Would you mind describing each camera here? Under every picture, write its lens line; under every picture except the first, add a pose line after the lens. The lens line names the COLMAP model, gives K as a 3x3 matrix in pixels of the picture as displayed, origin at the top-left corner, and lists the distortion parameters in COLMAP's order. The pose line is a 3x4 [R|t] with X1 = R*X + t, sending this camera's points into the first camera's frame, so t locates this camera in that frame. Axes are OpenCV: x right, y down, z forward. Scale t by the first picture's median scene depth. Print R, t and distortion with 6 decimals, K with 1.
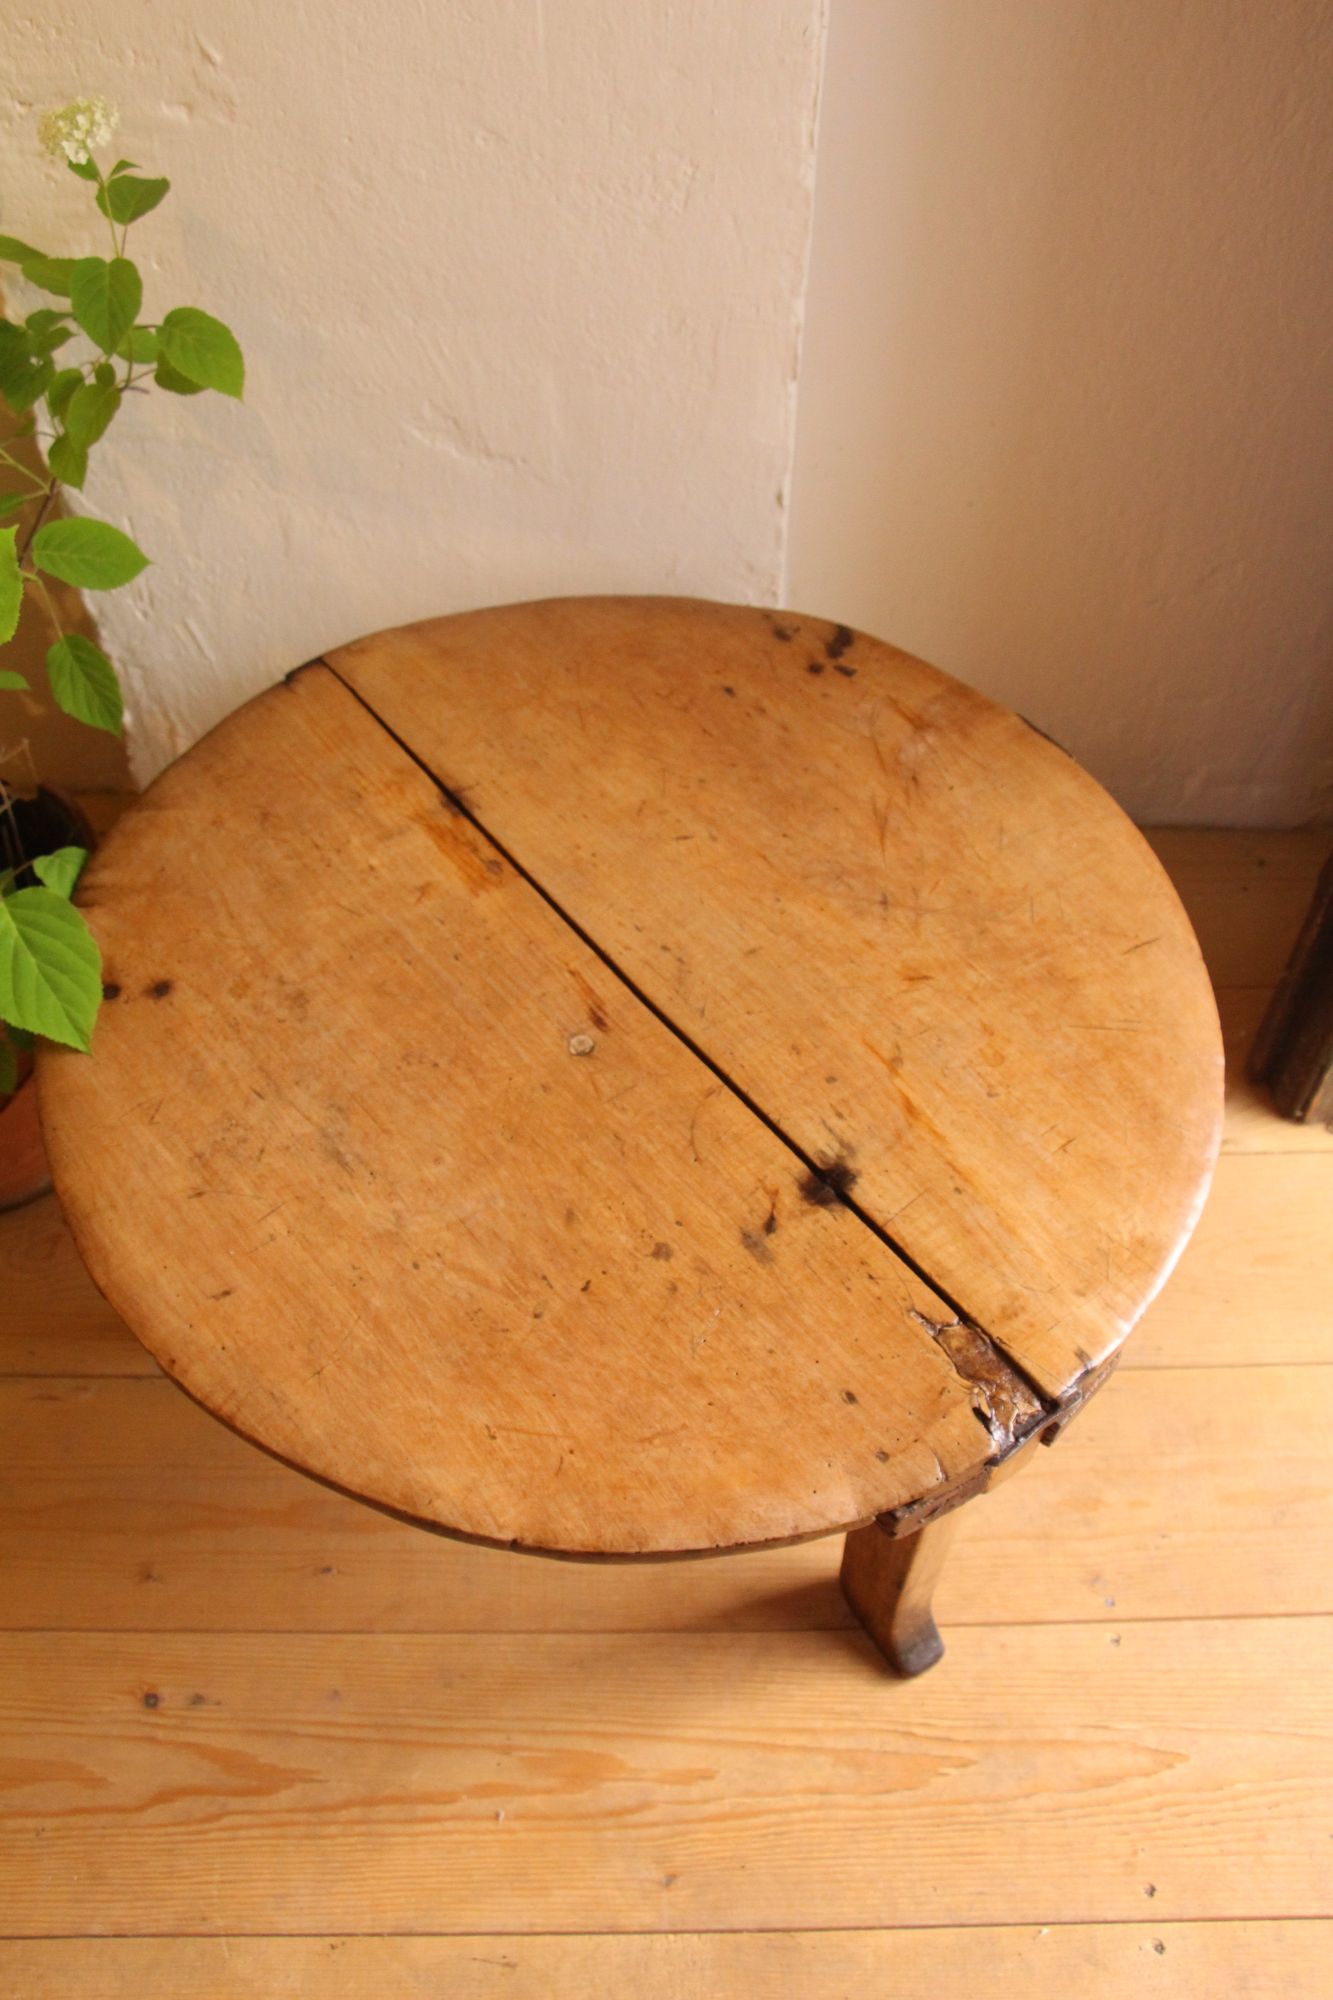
lens RADIAL K [[1809.1, 0, 659.1], [0, 1809.1, 1028.2], [0, 0, 1]] dist [-0.142611, 0.144856]
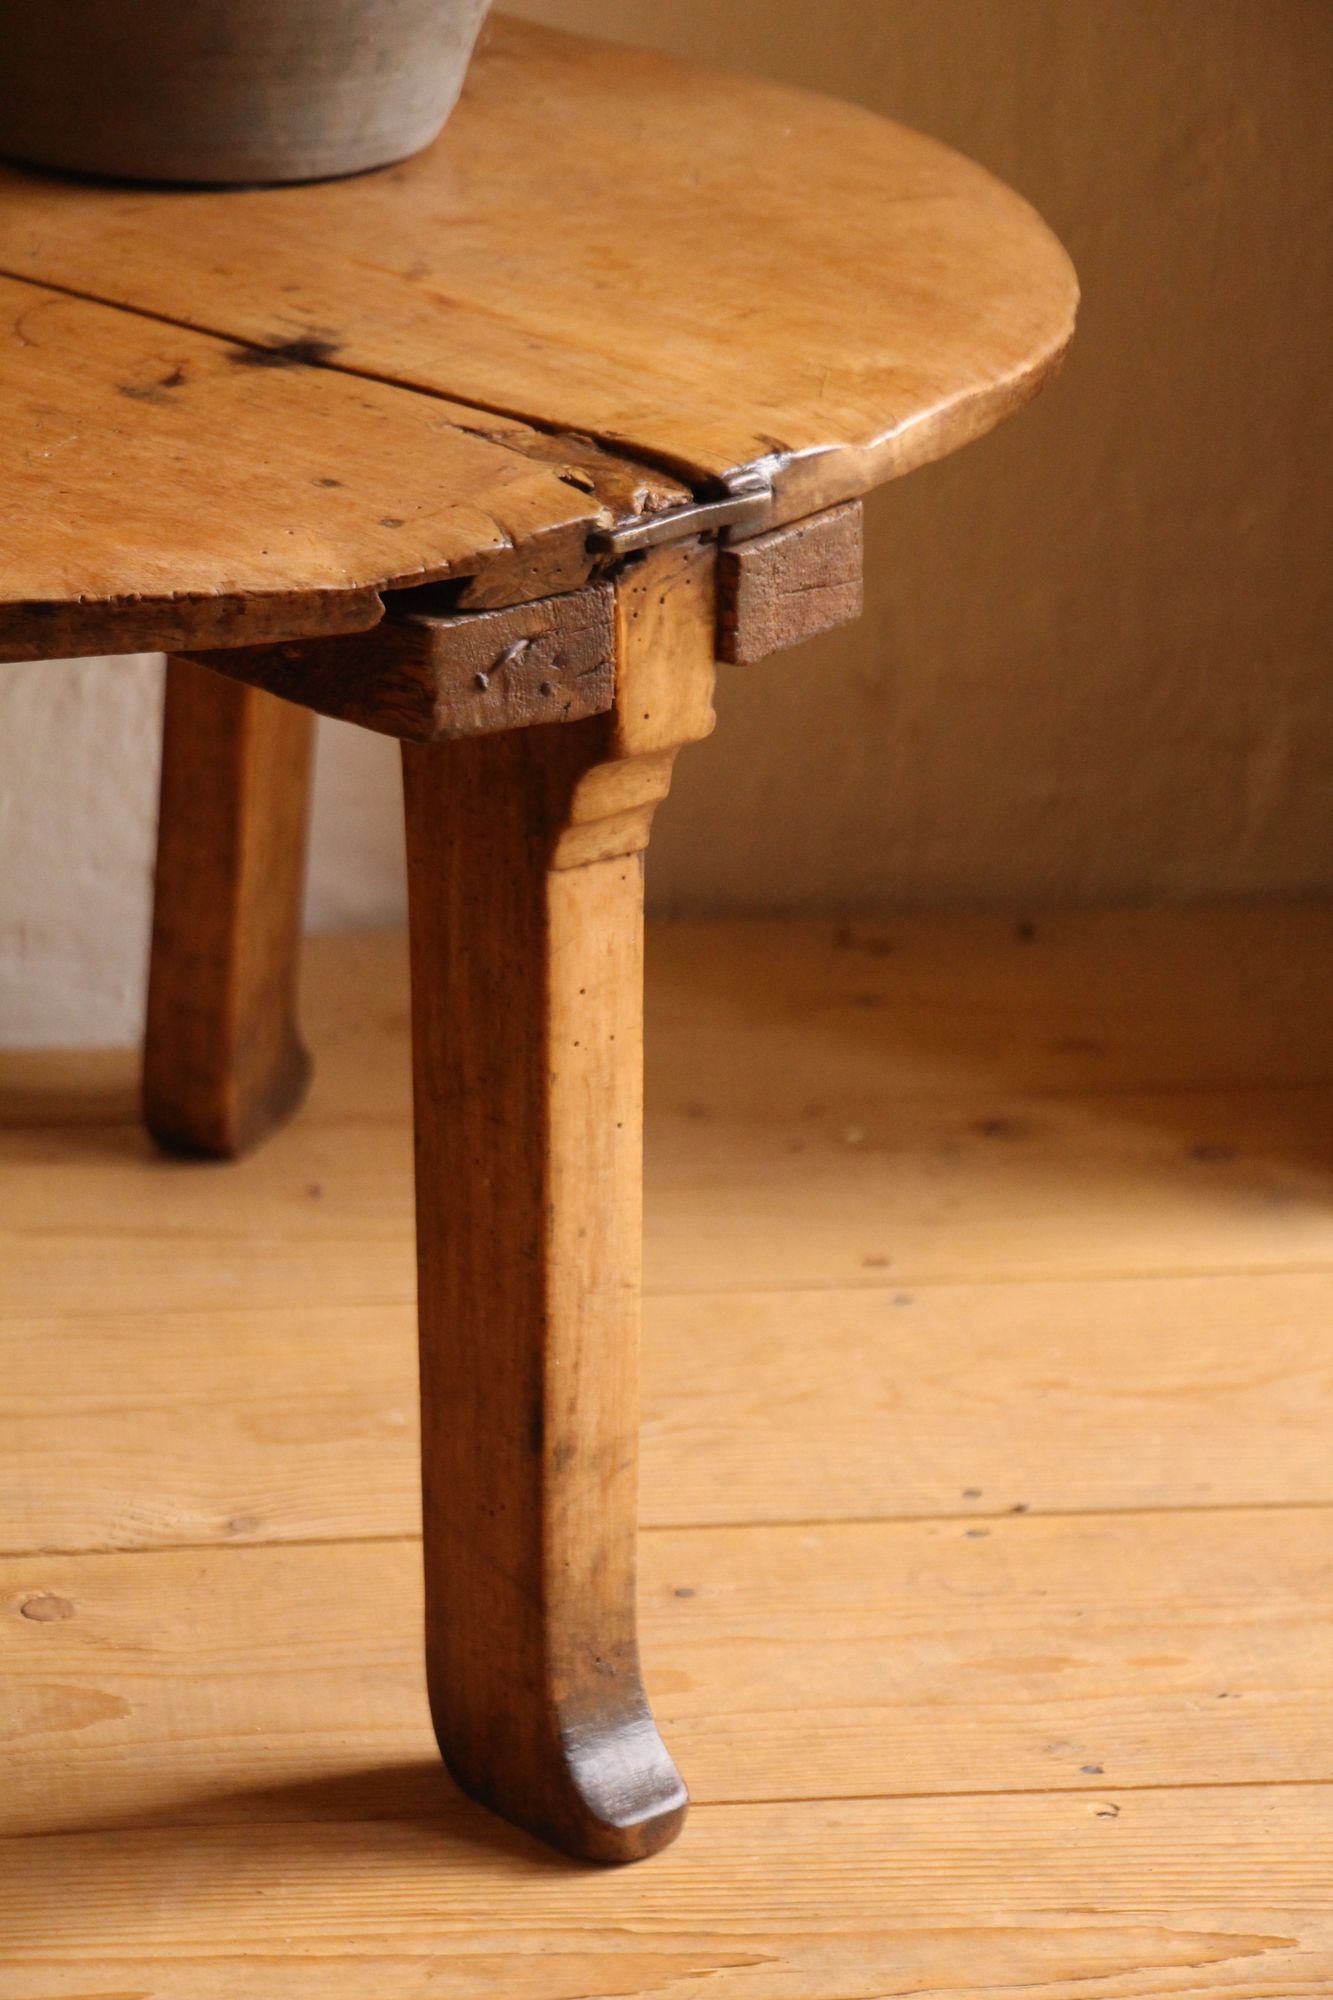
lens RADIAL K [[7778.6, 0, 659.2], [0, 7778.6, 1048.9], [0, 0, 1]] dist [0.839631, 0.000000]
pose [[0.994776, -0.030496, 0.097419, -0.021803], [0.077322, 0.848168, -0.524054, 1.273116], [-0.066647, 0.528849, 0.846095, -0.708988]]
